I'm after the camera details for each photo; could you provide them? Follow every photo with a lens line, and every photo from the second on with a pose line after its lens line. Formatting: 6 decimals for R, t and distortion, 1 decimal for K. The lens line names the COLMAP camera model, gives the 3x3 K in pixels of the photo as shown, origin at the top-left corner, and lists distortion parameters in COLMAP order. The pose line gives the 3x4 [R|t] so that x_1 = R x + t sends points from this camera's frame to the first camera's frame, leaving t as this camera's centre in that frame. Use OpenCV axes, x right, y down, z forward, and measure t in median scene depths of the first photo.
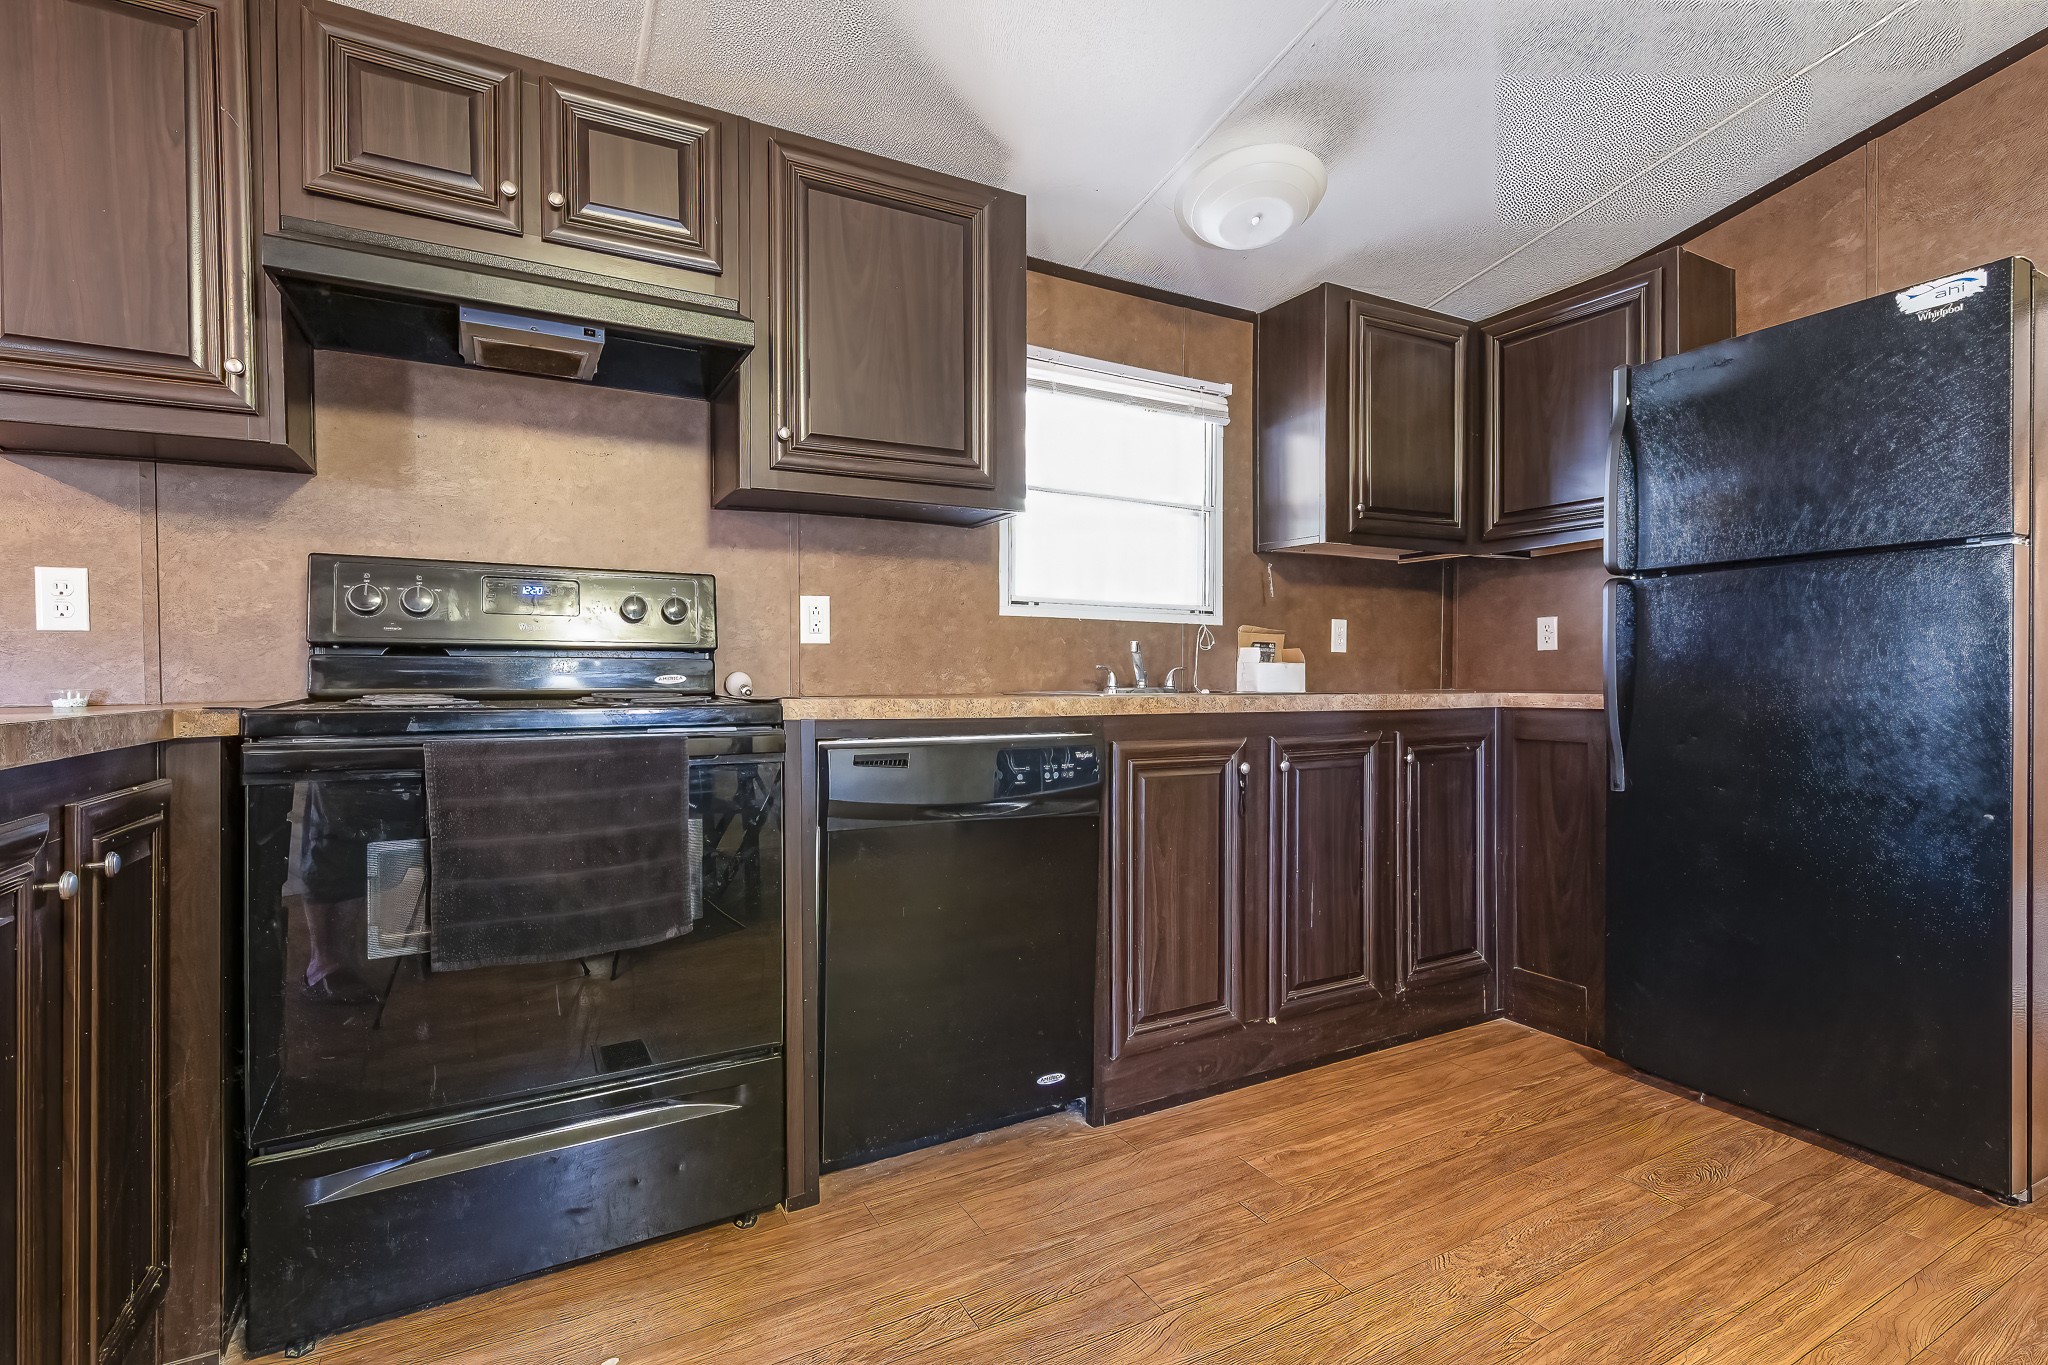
lens RADIAL K [[968.9, 0, 1009.4], [0, 968.9, 677.4], [0, 0, 1]] dist [0.008172, 0.000216]
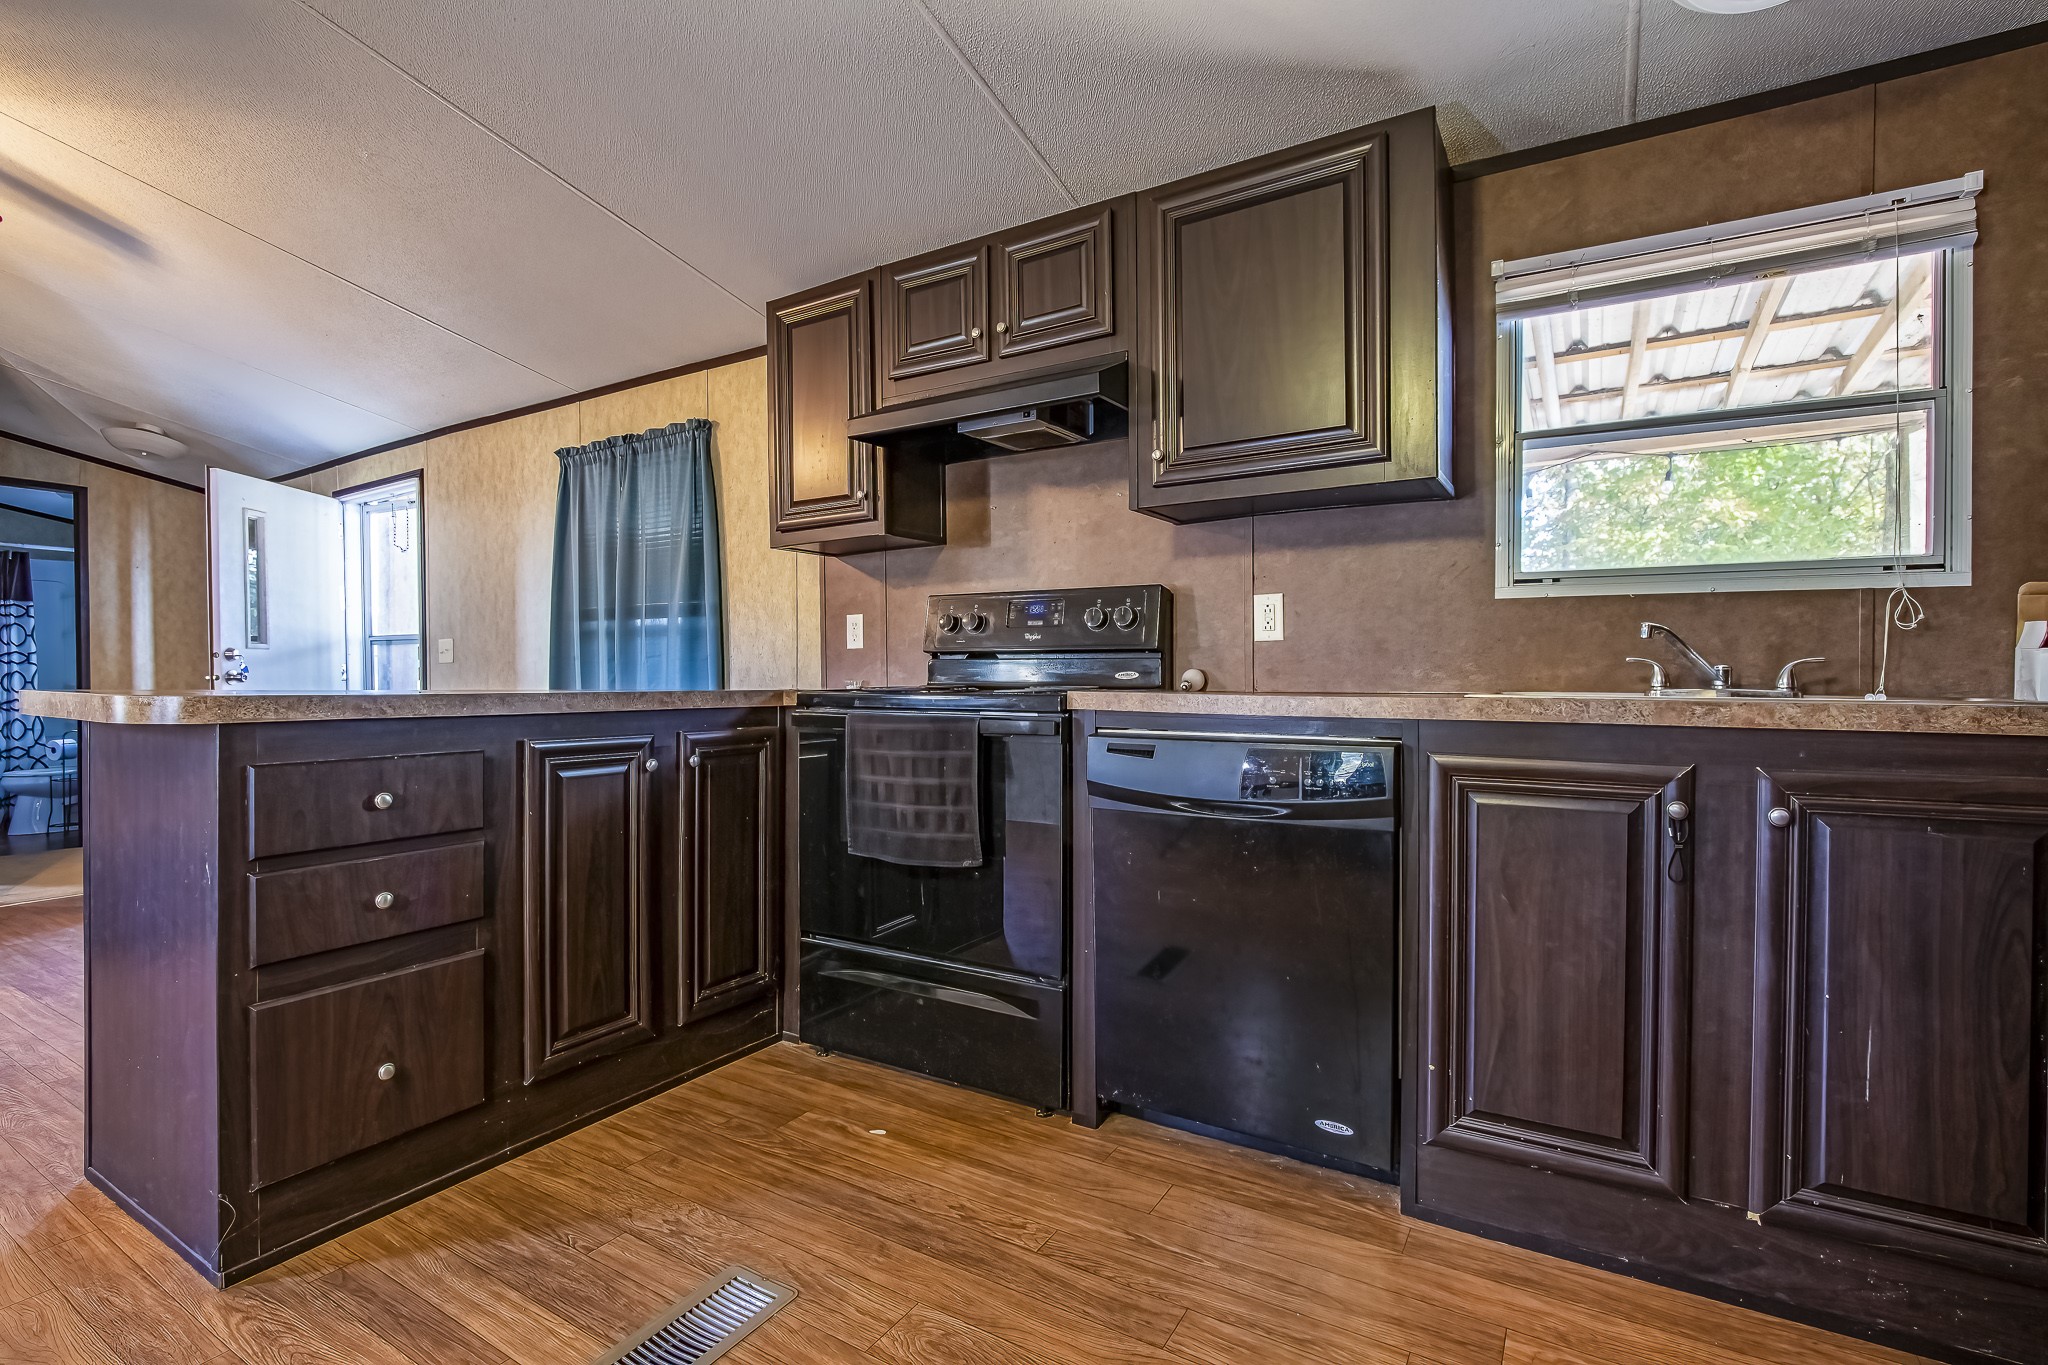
lens RADIAL K [[924.9, 0, 1024.0], [0, 924.9, 682.5], [0, 0, 1]] dist [-0.003481, 0.000095]
pose [[0.505195, 0.010513, -0.862941, 0.586586], [0.000361, 0.999923, 0.012393, -0.002479], [0.863005, -0.006572, 0.505152, 0.312405]]
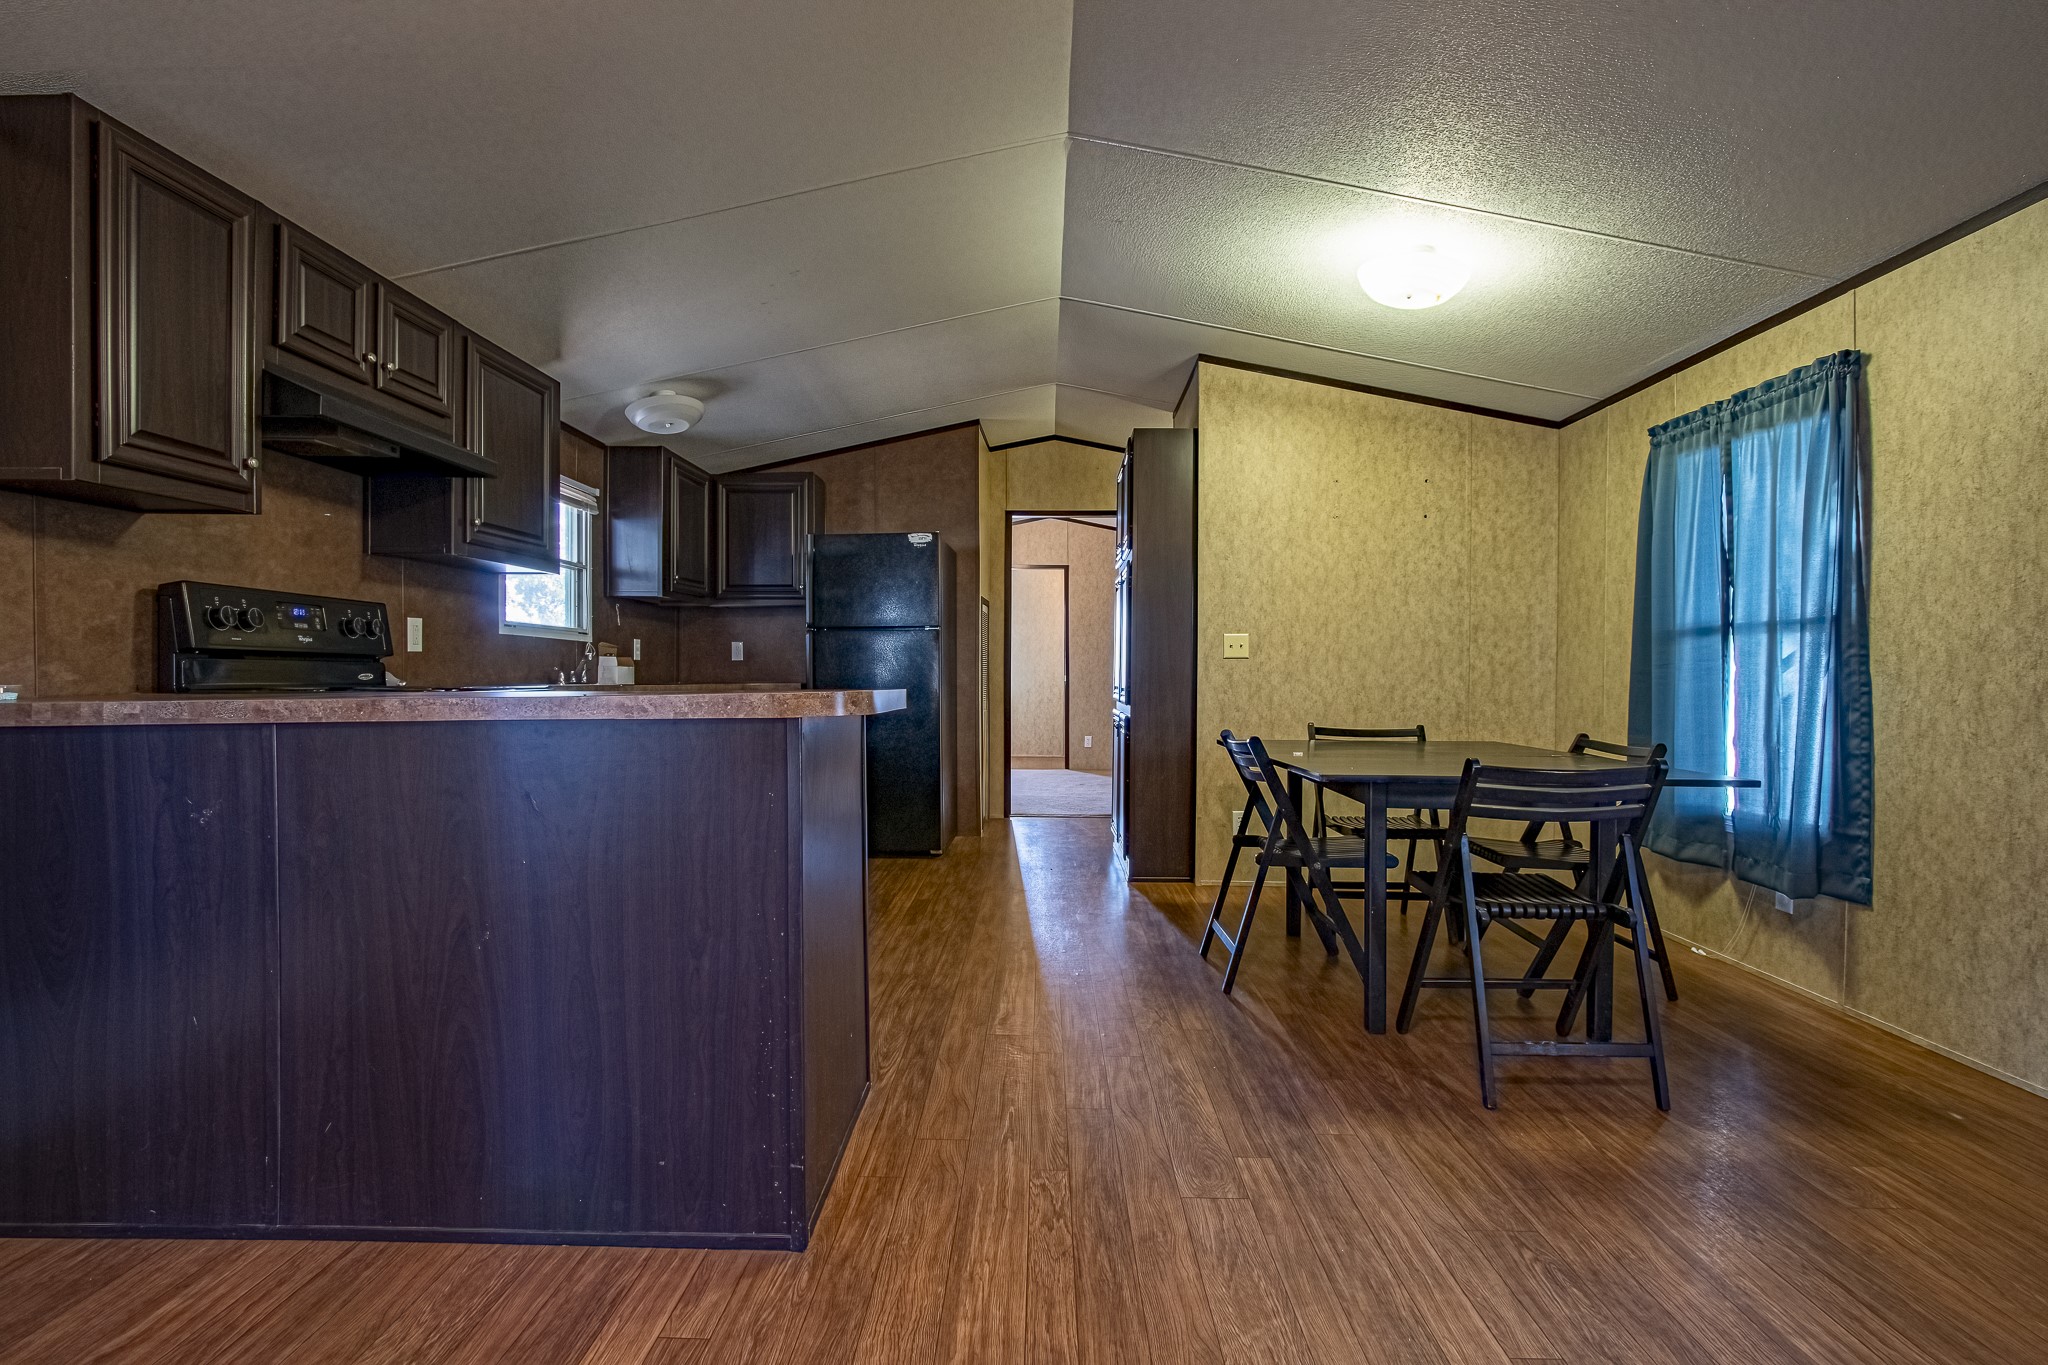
lens RADIAL K [[964.3, 0, 1024.0], [0, 964.3, 682.5], [0, 0, 1]] dist [-0.004173, -0.000445]
pose [[0.504056, -0.002463, 0.863667, -1.091051], [-0.008176, 0.999938, 0.007623, -0.008186], [-0.863632, -0.010904, 0.504005, -0.547768]]
